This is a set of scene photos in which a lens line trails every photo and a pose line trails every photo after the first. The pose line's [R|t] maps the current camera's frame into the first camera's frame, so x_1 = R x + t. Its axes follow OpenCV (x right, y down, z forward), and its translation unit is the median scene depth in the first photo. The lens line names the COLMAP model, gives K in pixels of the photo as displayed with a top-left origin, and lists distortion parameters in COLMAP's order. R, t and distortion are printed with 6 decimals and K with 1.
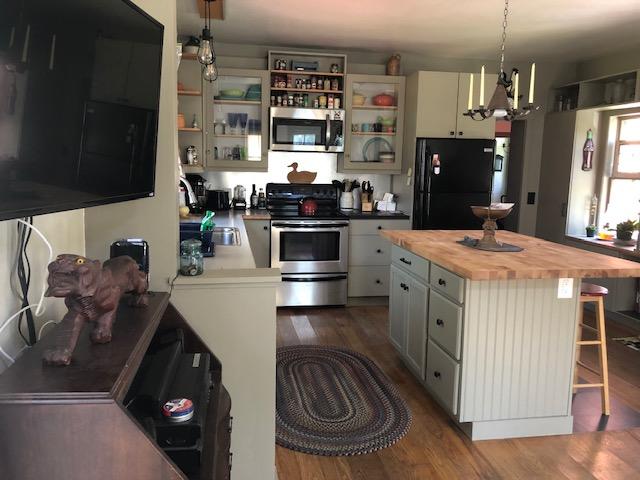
lens RADIAL K [[526.4, 0, 320.0], [0, 526.4, 240.0], [0, 0, 1]] dist [0.040579, -0.013158]
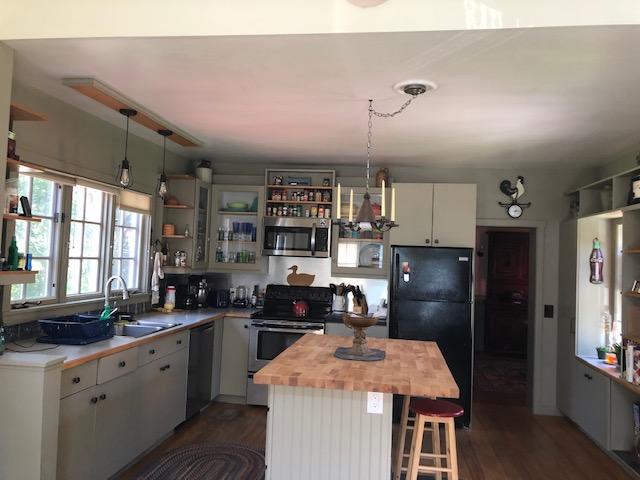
lens RADIAL K [[526.4, 0, 320.0], [0, 526.4, 240.0], [0, 0, 1]] dist [0.040579, -0.013158]
pose [[0.949231, 0.005806, -0.314526, 0.362430], [-0.065527, 0.981547, -0.179642, -0.010912], [0.307679, 0.191132, 0.932095, 0.004183]]
